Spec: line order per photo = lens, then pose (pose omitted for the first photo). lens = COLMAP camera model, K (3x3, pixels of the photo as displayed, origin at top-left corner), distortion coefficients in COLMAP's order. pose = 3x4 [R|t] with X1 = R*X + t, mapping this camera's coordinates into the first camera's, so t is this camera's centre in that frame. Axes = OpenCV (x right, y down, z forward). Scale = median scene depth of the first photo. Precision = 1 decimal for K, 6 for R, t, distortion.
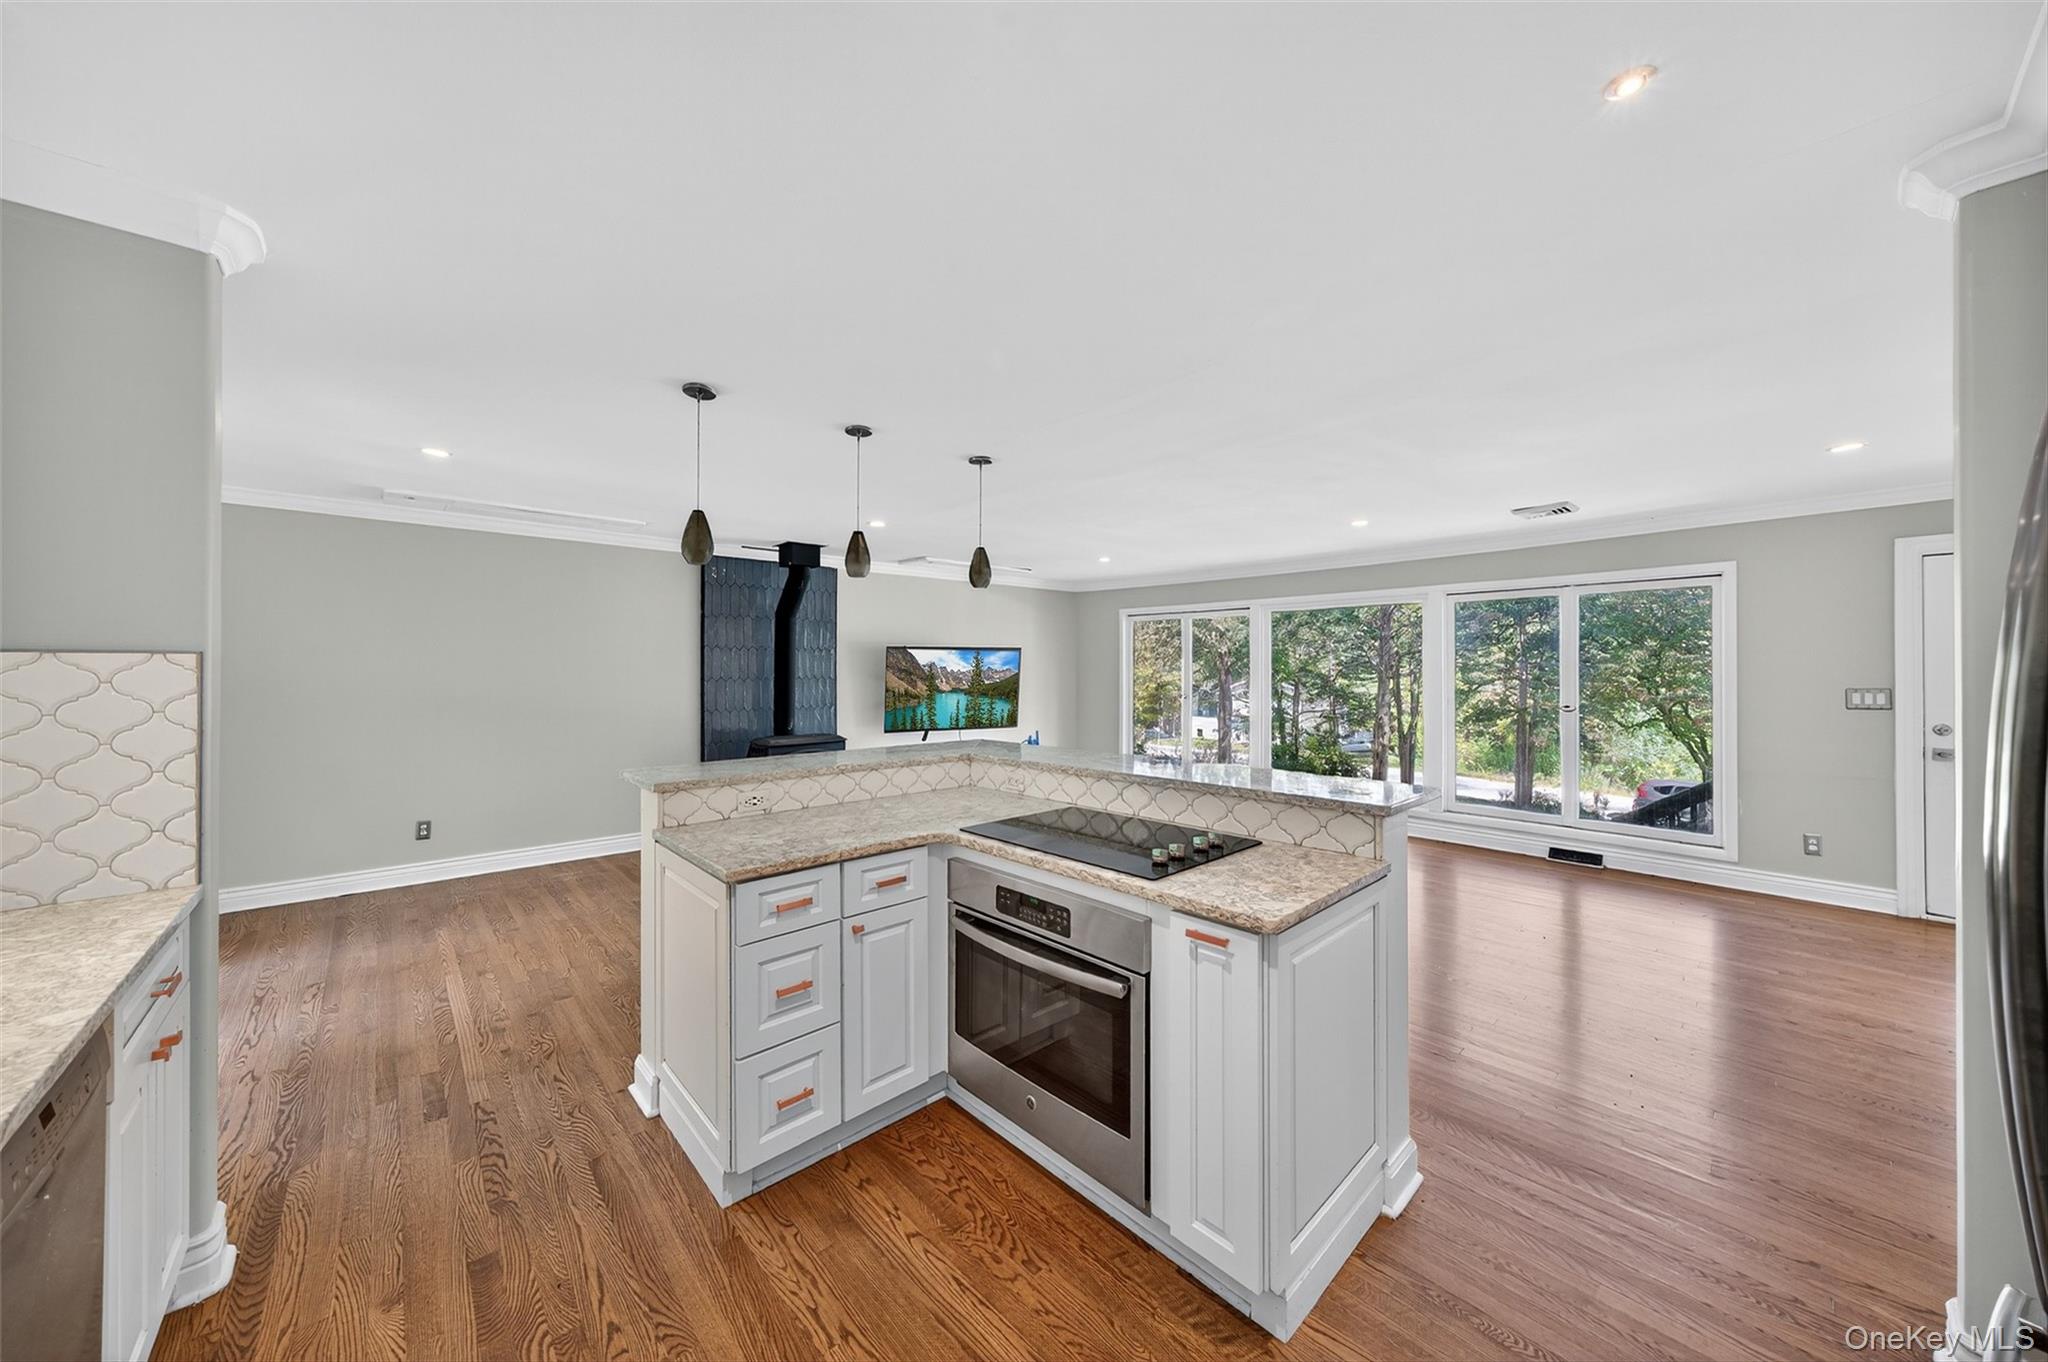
lens RADIAL K [[701.6, 0, 1002.7], [0, 701.6, 673.3], [0, 0, 1]] dist [-0.007830, 0.000463]
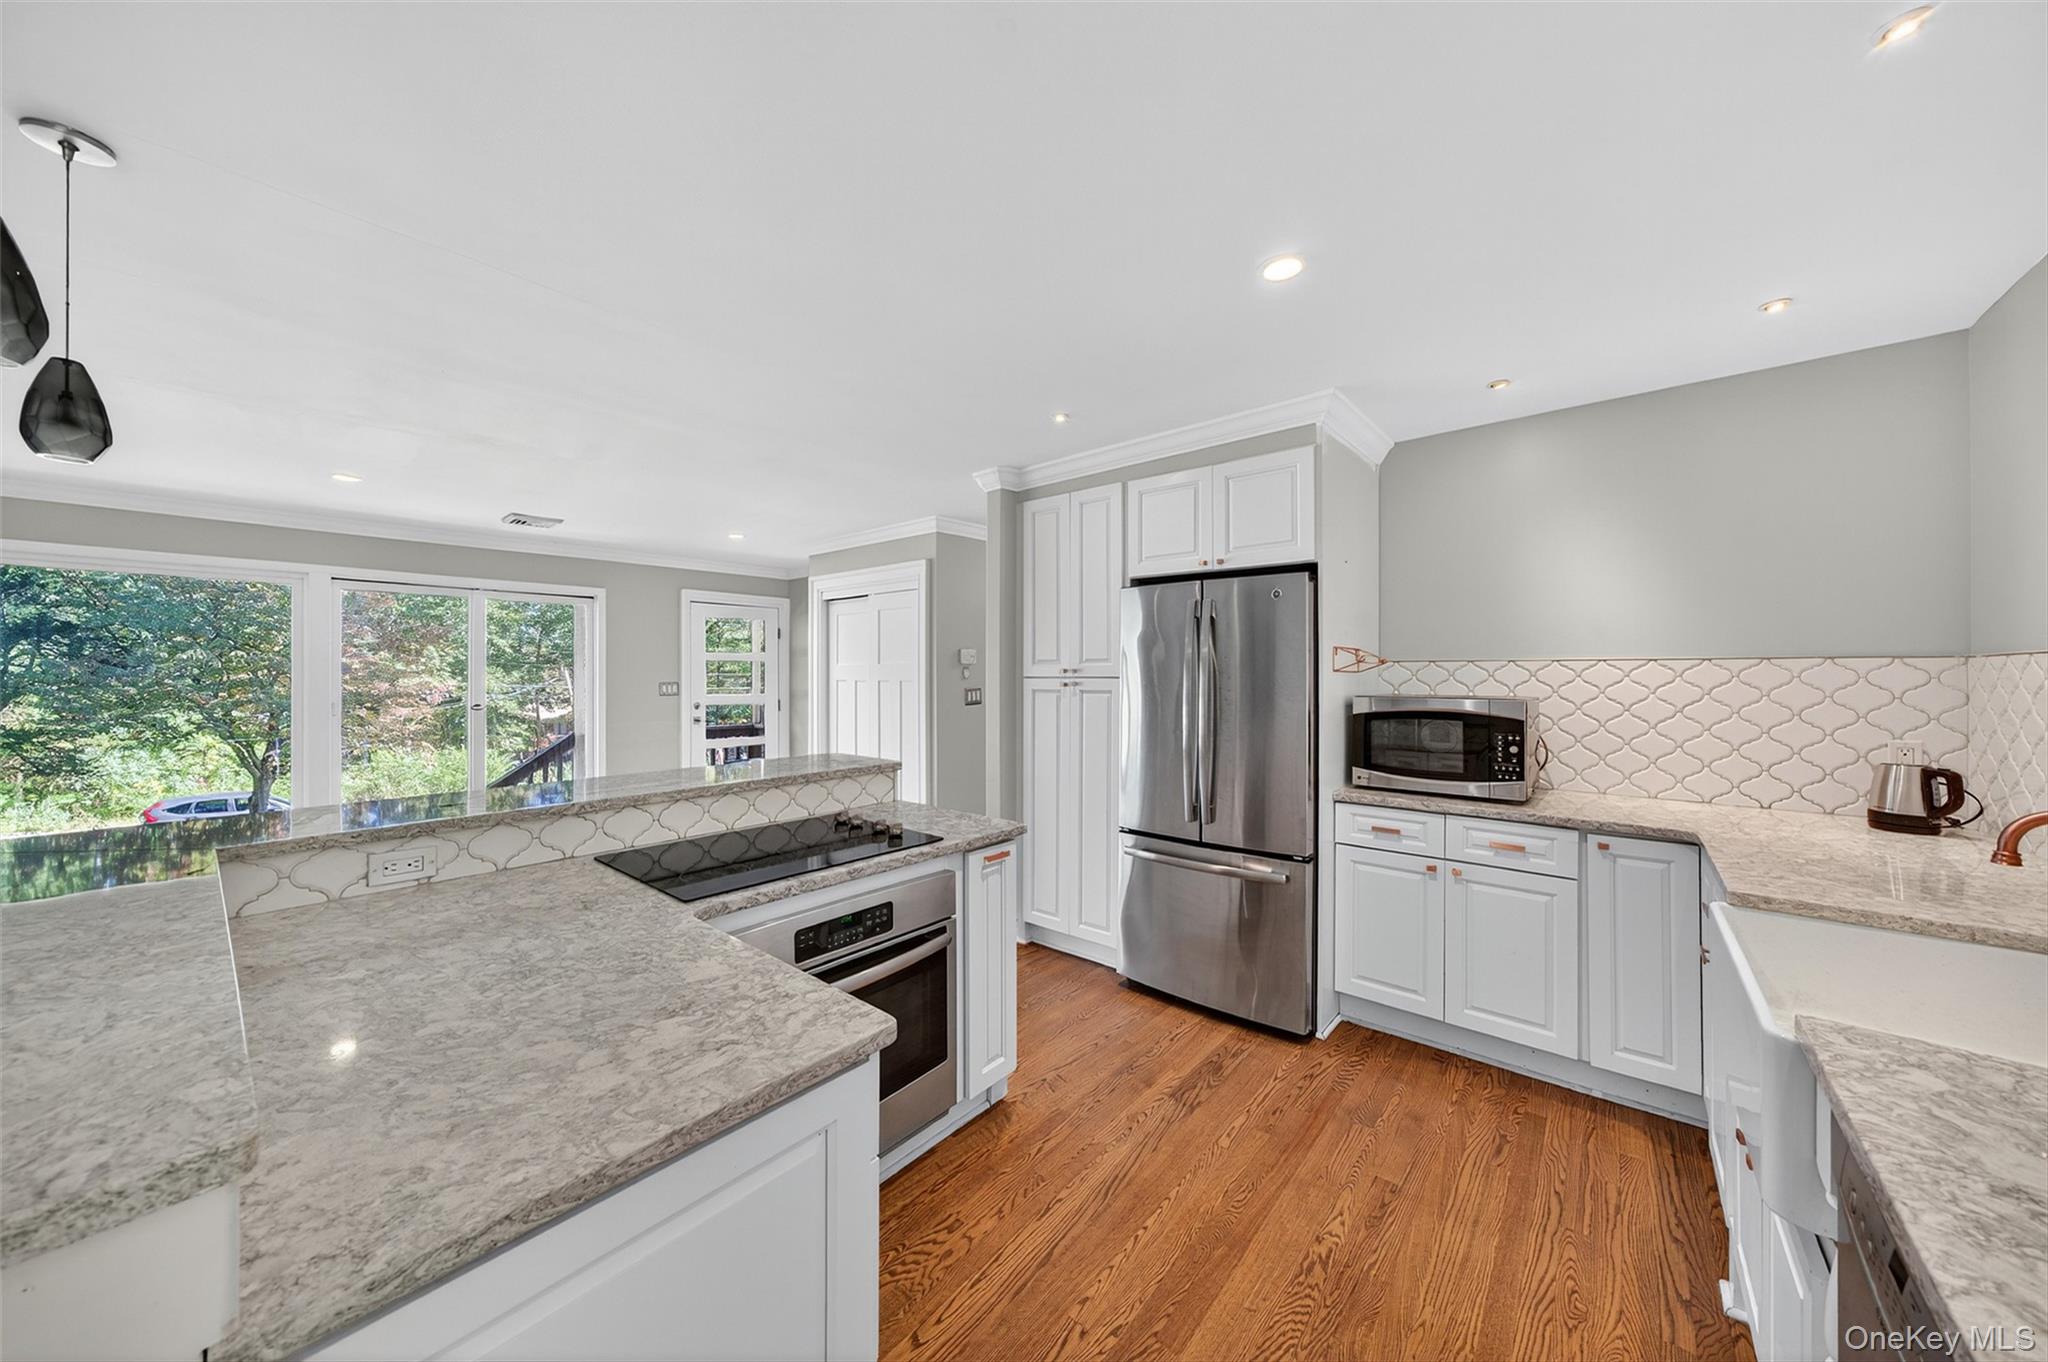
lens RADIAL K [[701.6, 0, 1030.3], [0, 701.6, 671.8], [0, 0, 1]] dist [-0.007830, 0.000463]
pose [[-0.149391, 0.001130, 0.988778, -0.547544], [0.003512, 0.999994, -0.000613, 0.002752], [-0.988772, 0.003381, -0.149394, 0.553931]]
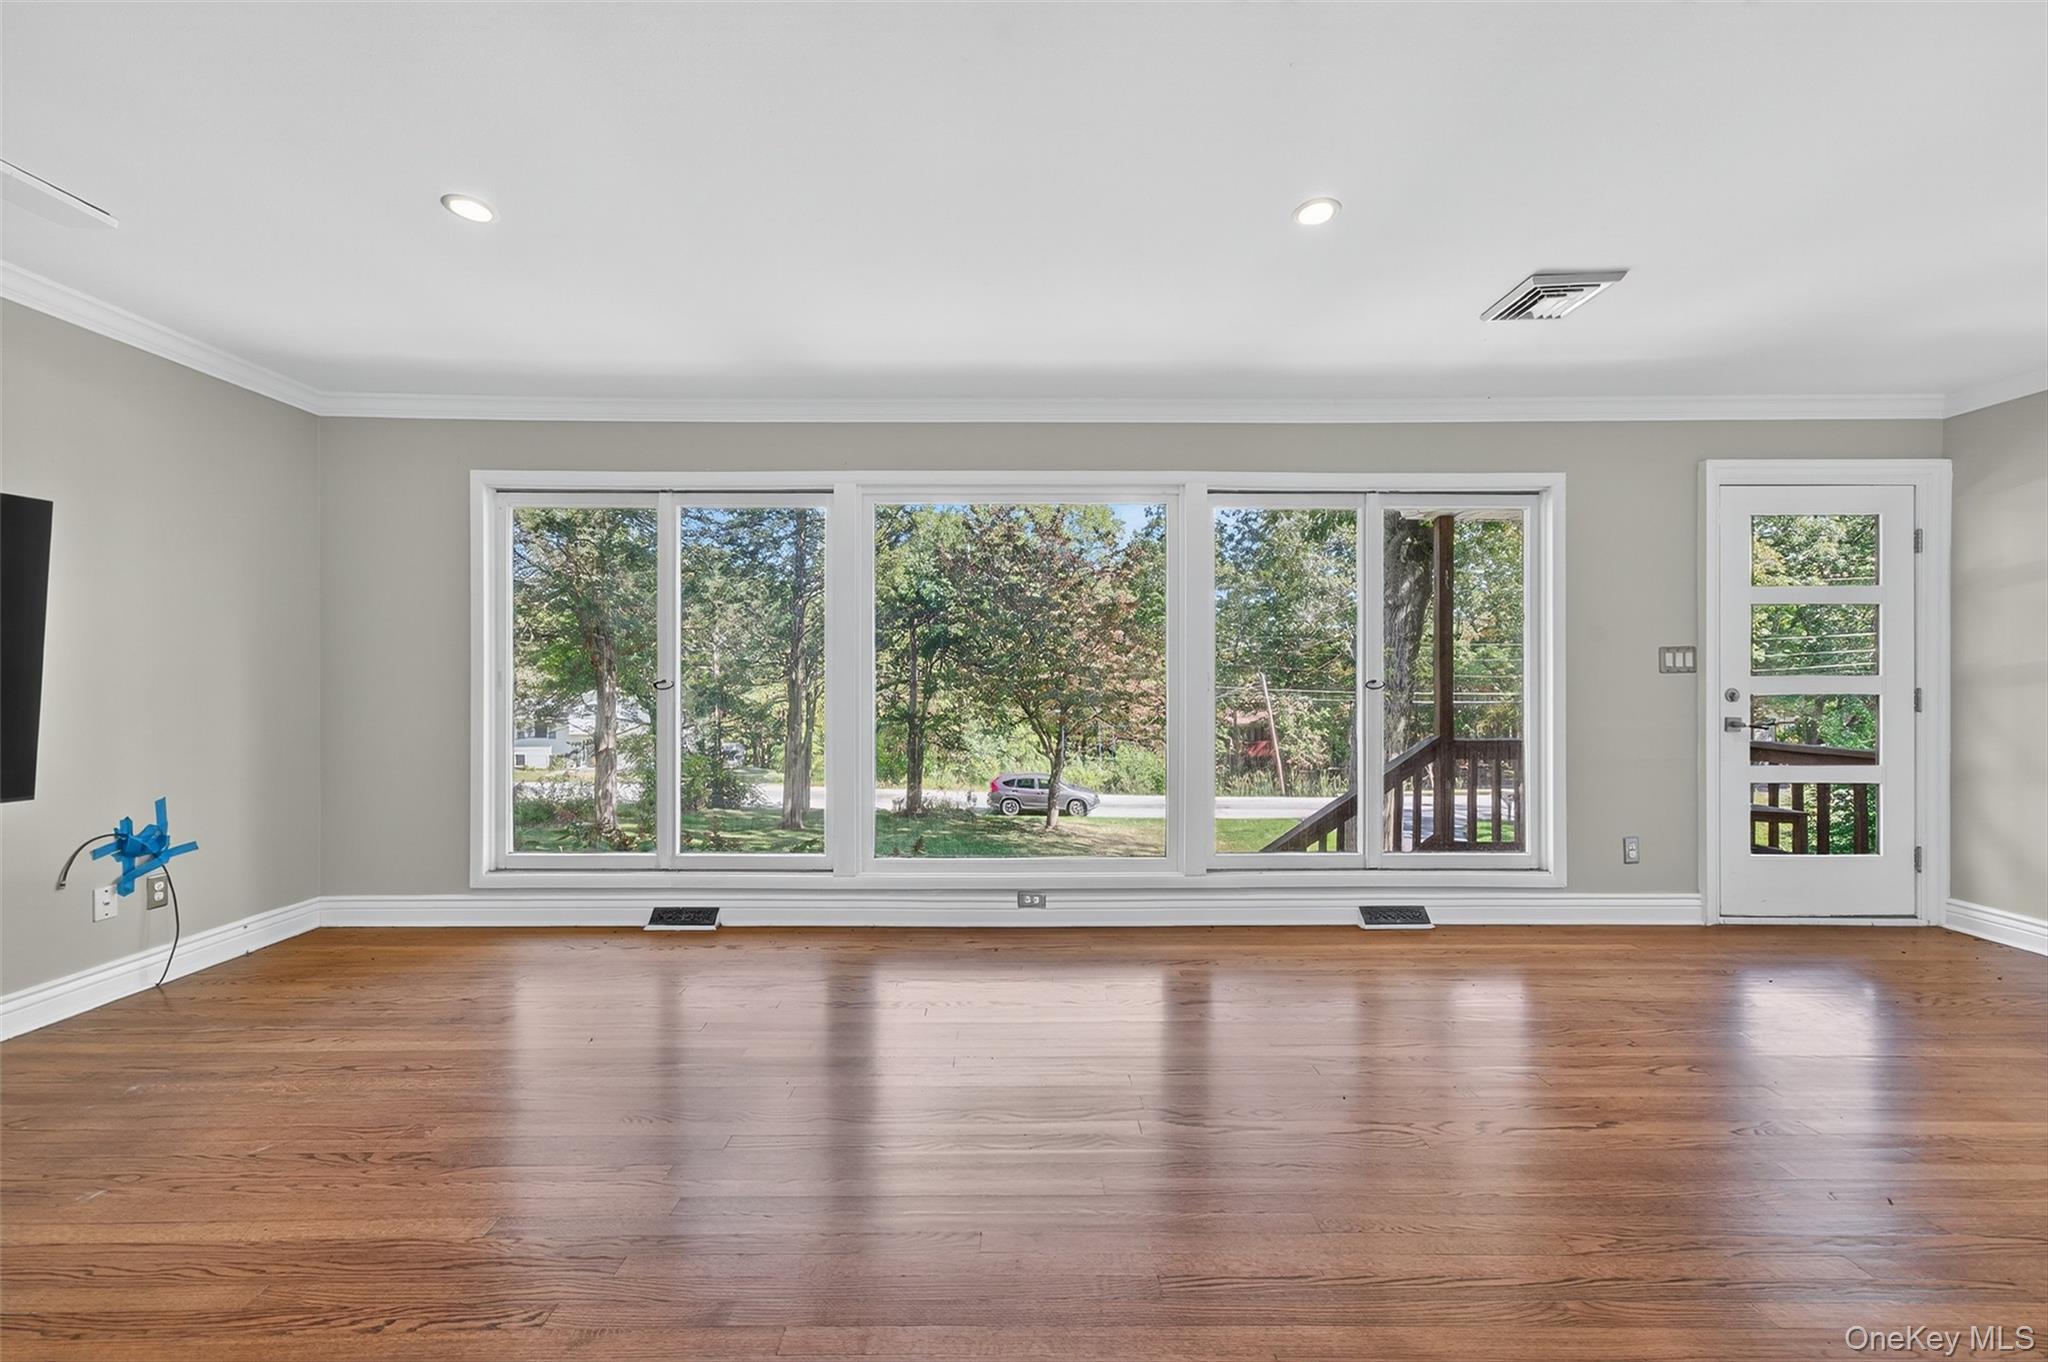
lens RADIAL K [[773.7, 0, 1016.9], [0, 773.7, 690.7], [0, 0, 1]] dist [0.001481, 0.000369]
pose [[0.655061, -0.008604, 0.755527, 0.100547], [0.004549, 0.999962, 0.007444, 0.080097], [-0.755563, -0.001440, 0.655075, 1.270299]]
